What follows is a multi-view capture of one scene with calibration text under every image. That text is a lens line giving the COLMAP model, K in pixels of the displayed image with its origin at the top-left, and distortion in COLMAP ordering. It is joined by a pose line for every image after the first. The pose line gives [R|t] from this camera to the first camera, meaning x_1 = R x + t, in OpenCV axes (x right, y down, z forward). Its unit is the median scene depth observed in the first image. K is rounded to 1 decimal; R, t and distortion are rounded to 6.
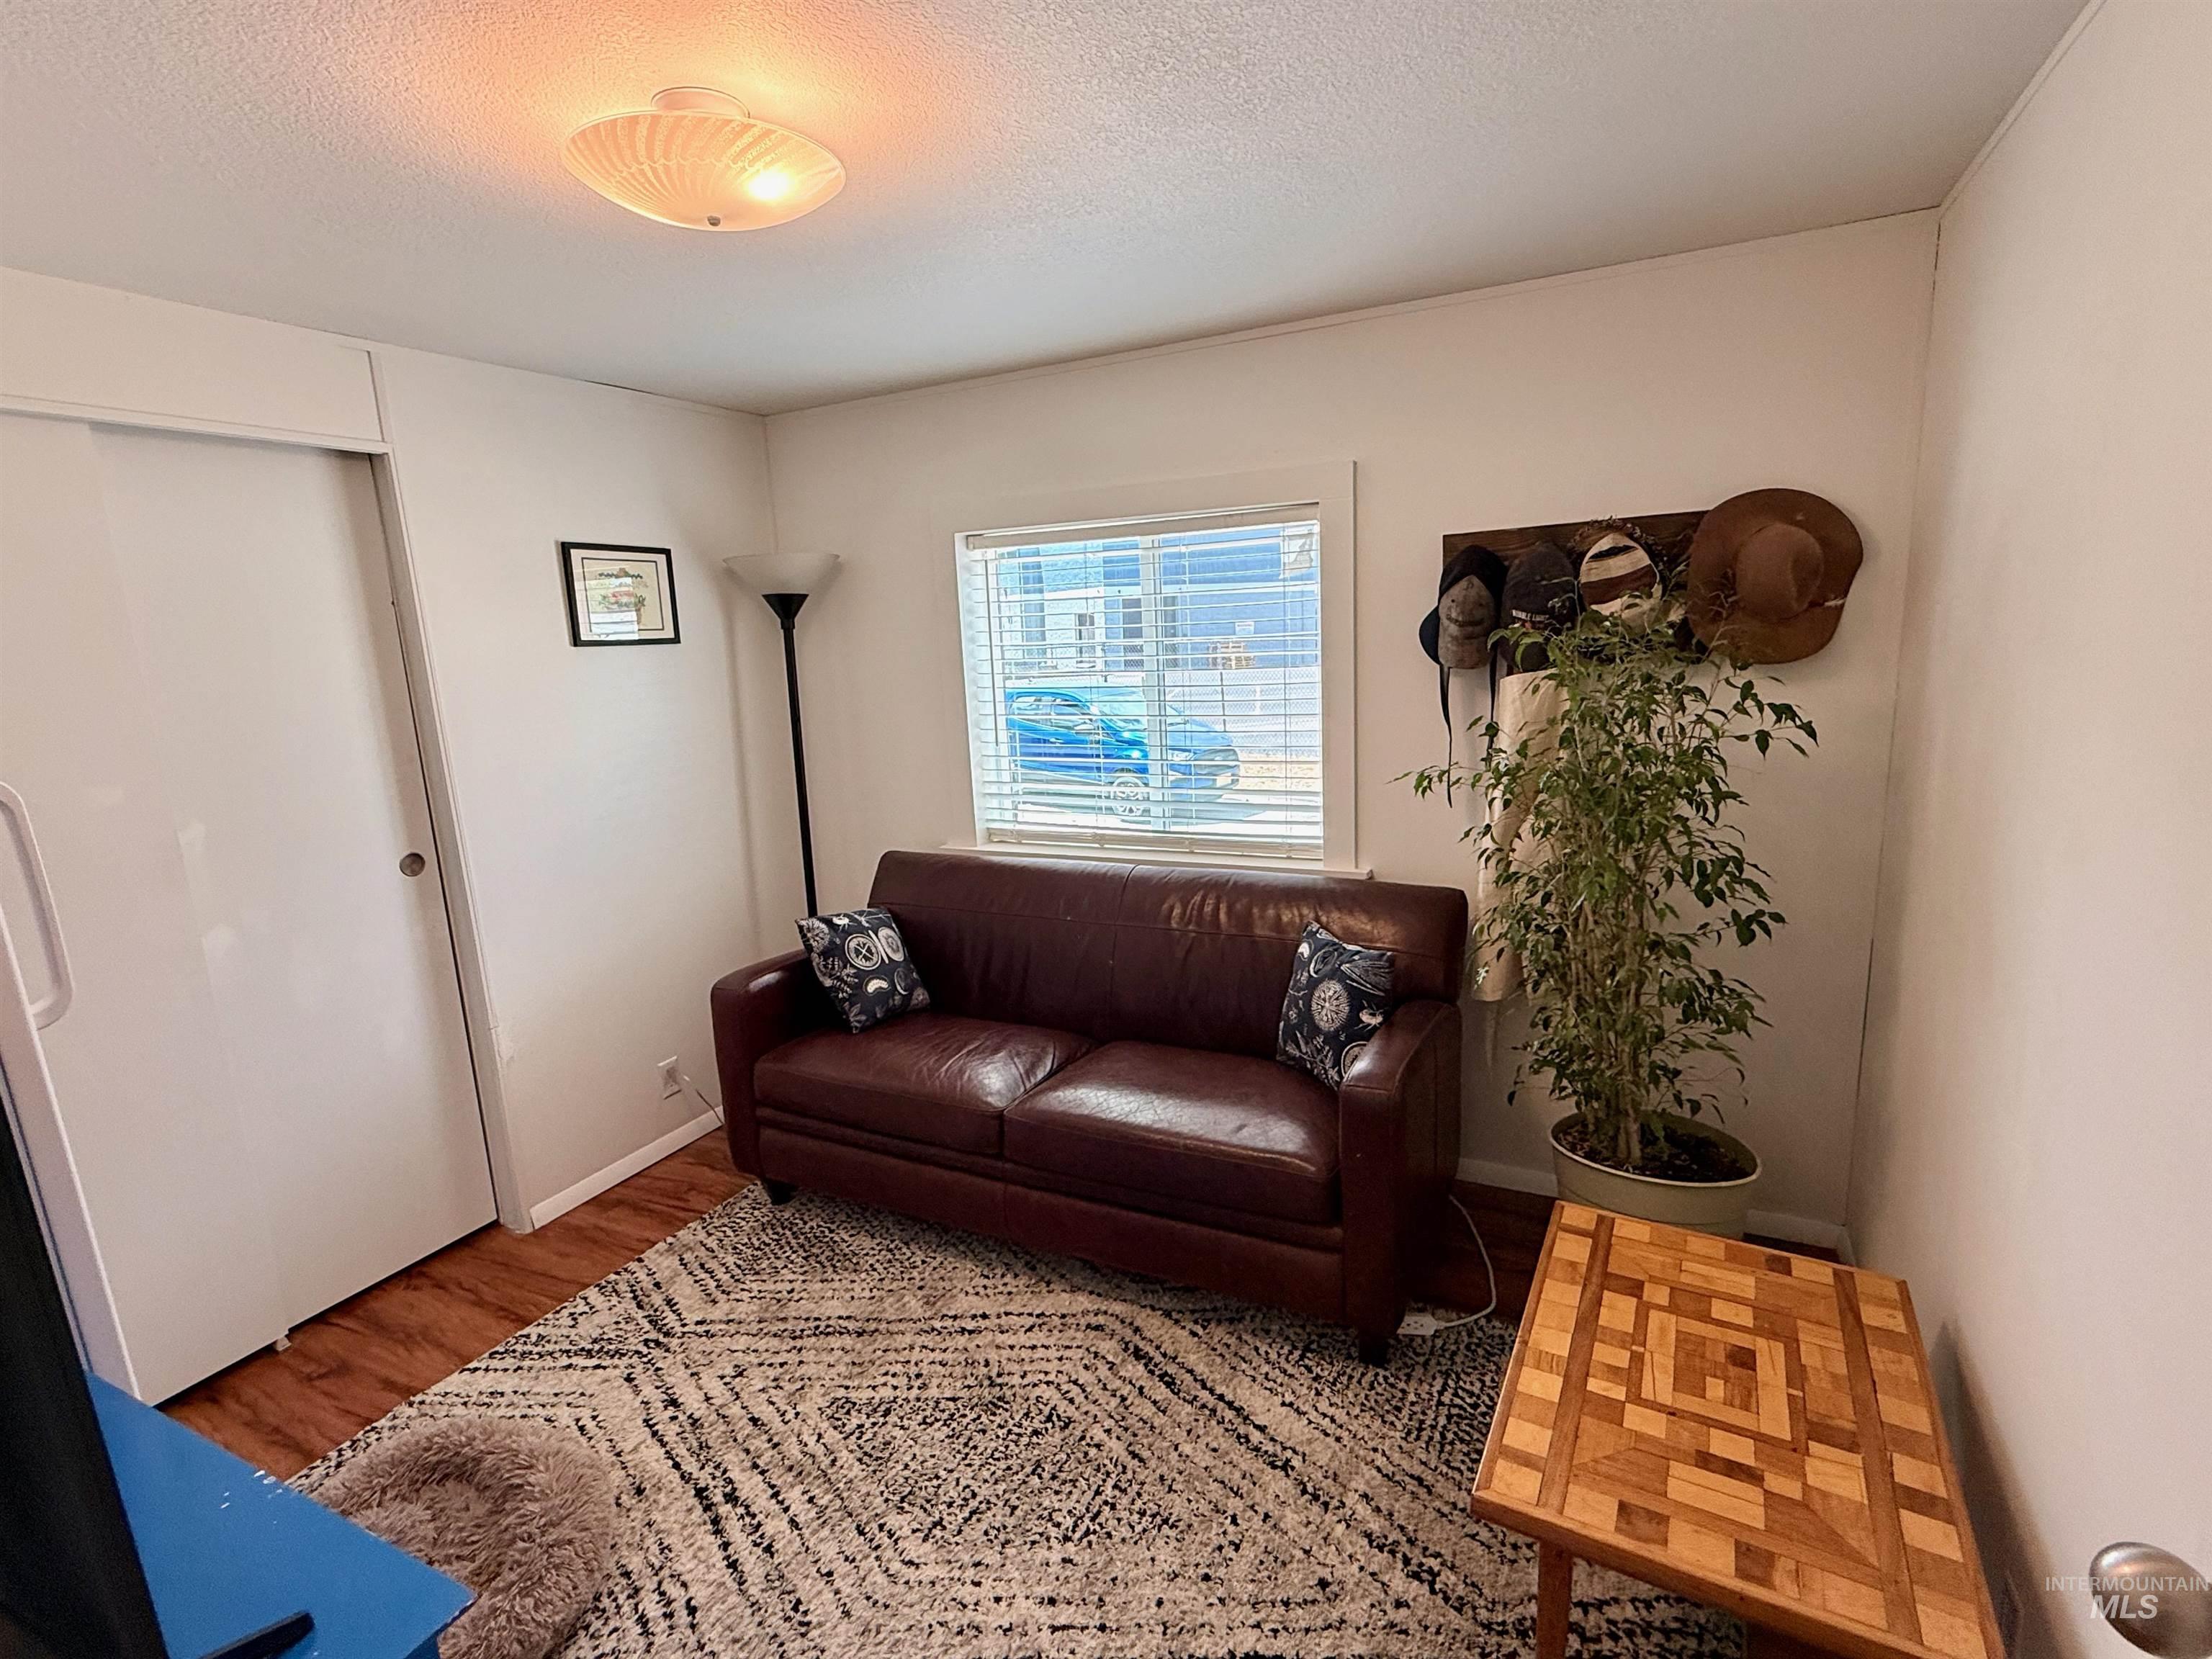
lens RADIAL K [[1019.6, 0, 1100.2], [0, 1019.6, 827.5], [0, 0, 1]] dist [-0.002735, -0.000114]
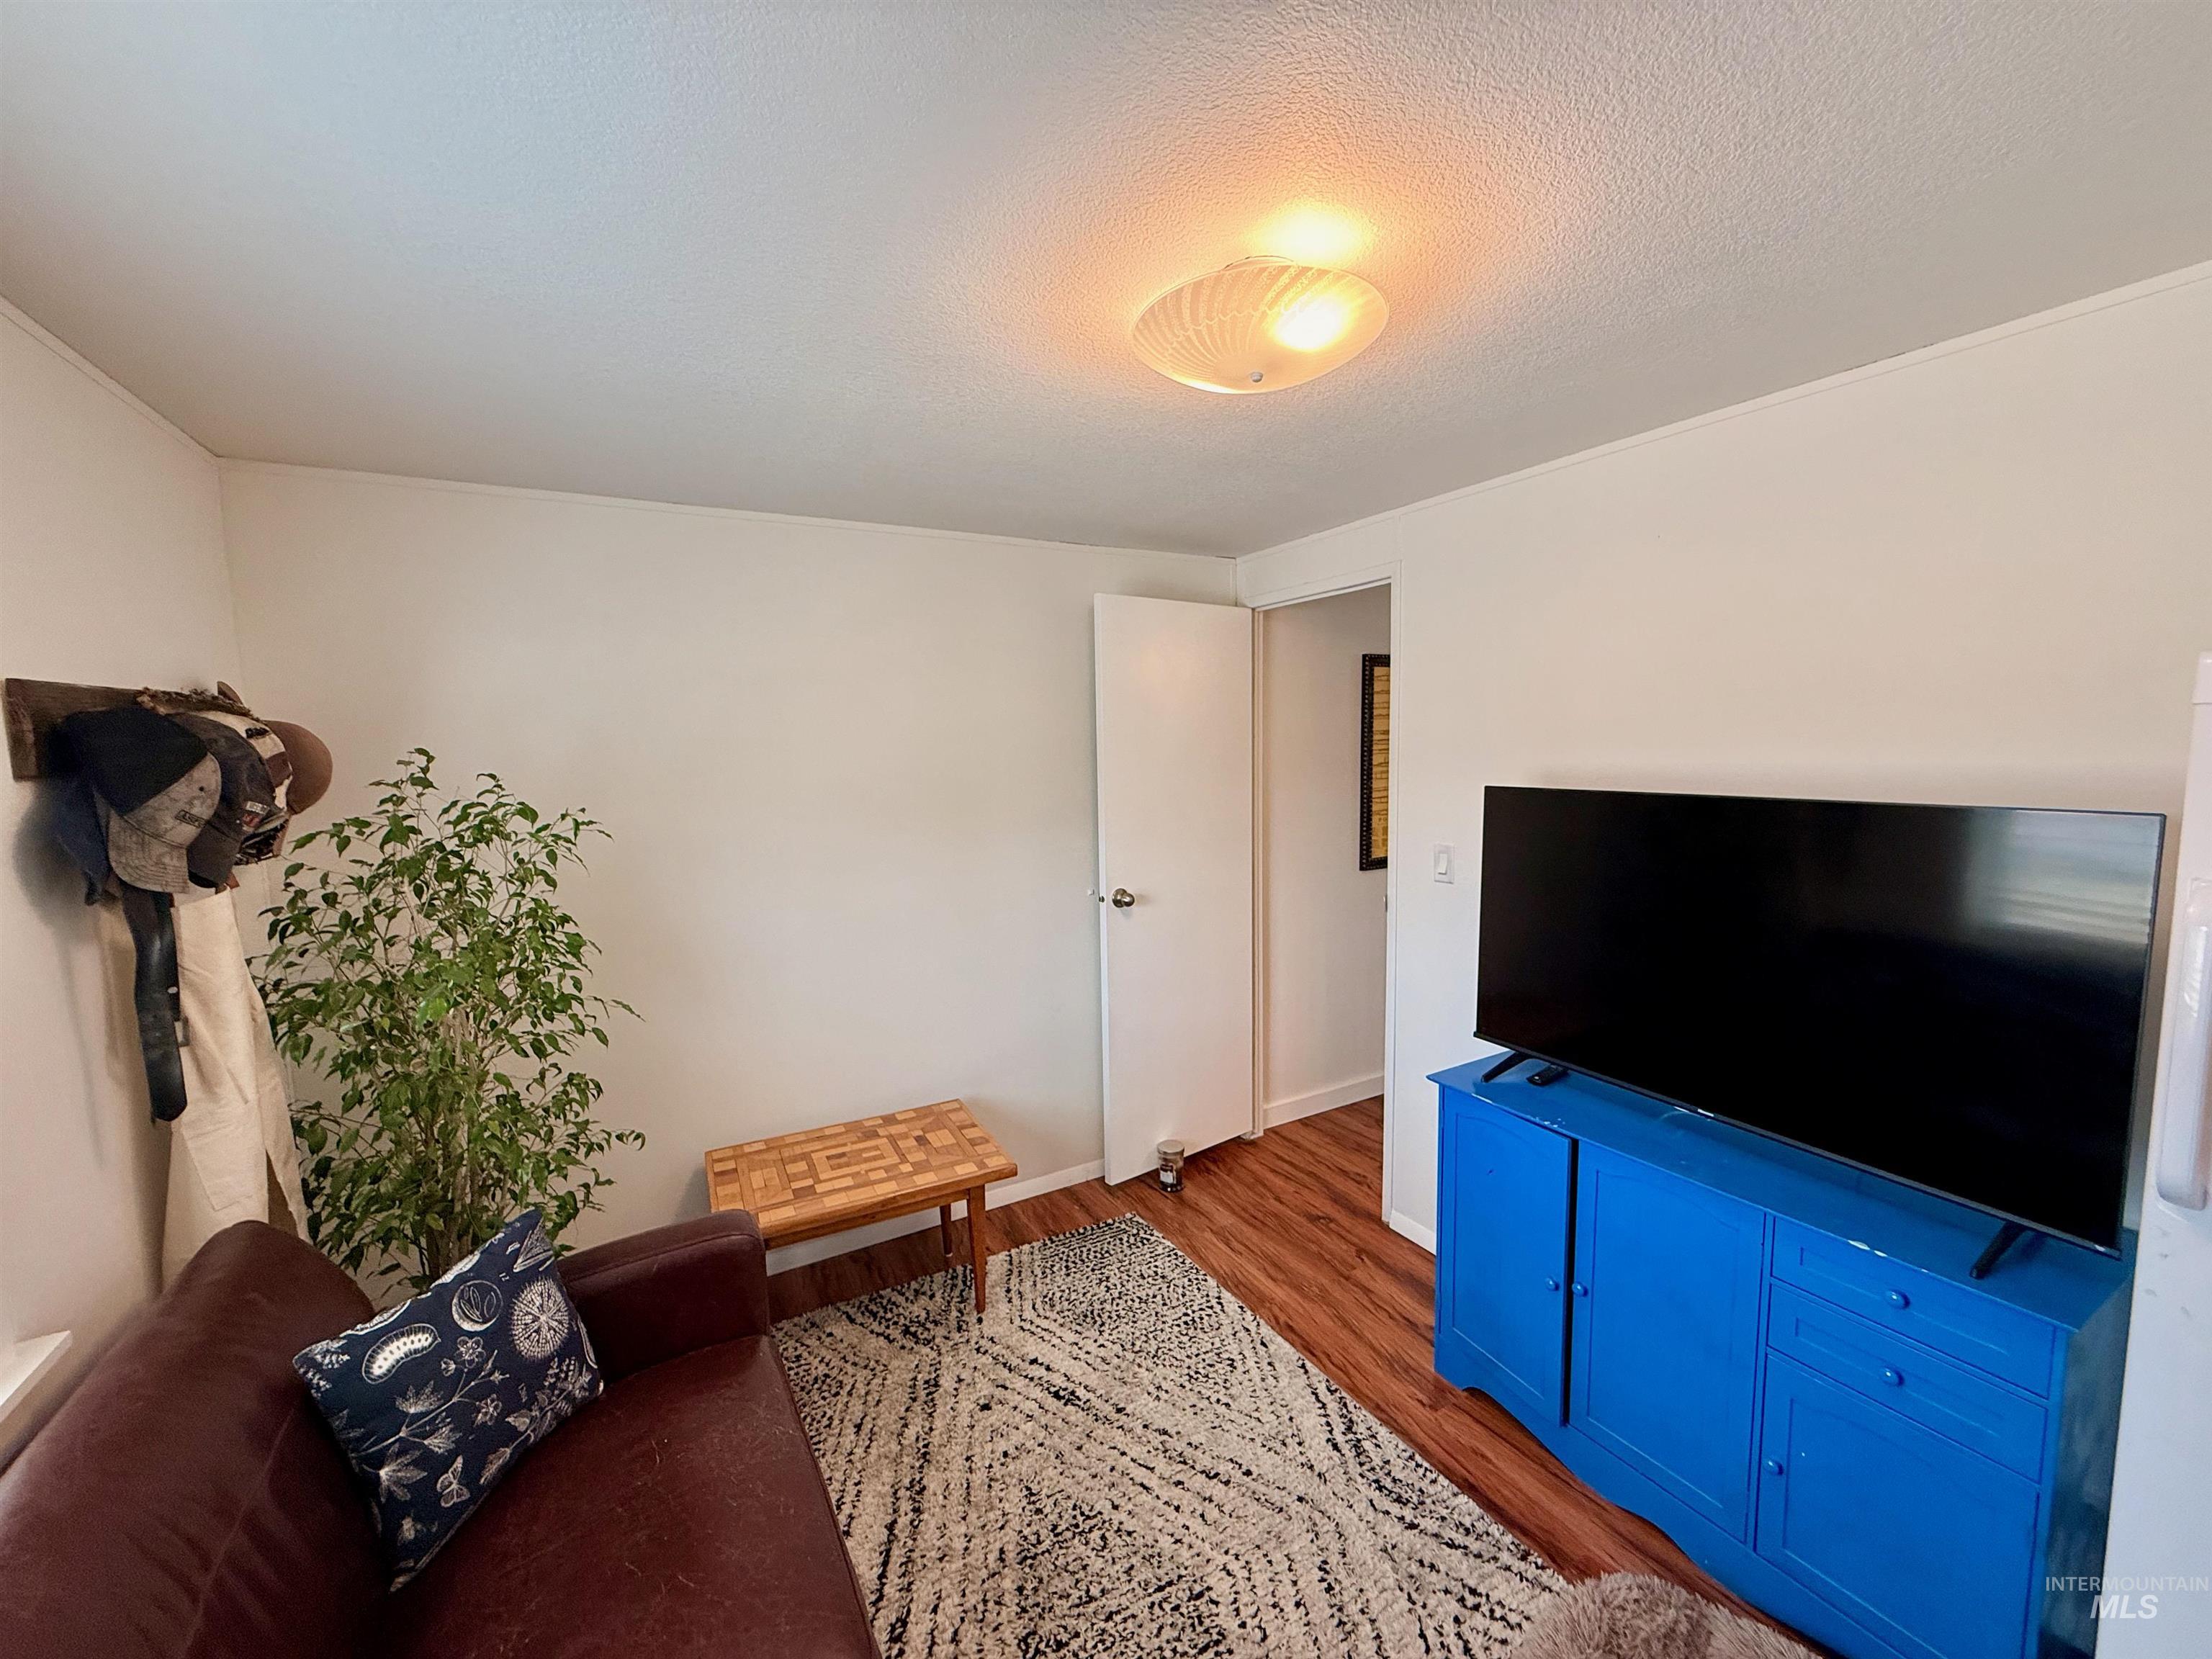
lens RADIAL K [[893.2, 0, 1111.2], [0, 893.2, 833.8], [0, 0, 1]] dist [-0.001301, 0.000011]
pose [[-0.830813, 0.009023, 0.556479, -0.666900], [0.169047, 0.956721, 0.236871, -0.335147], [-0.530257, 0.290867, -0.796382, 1.697736]]
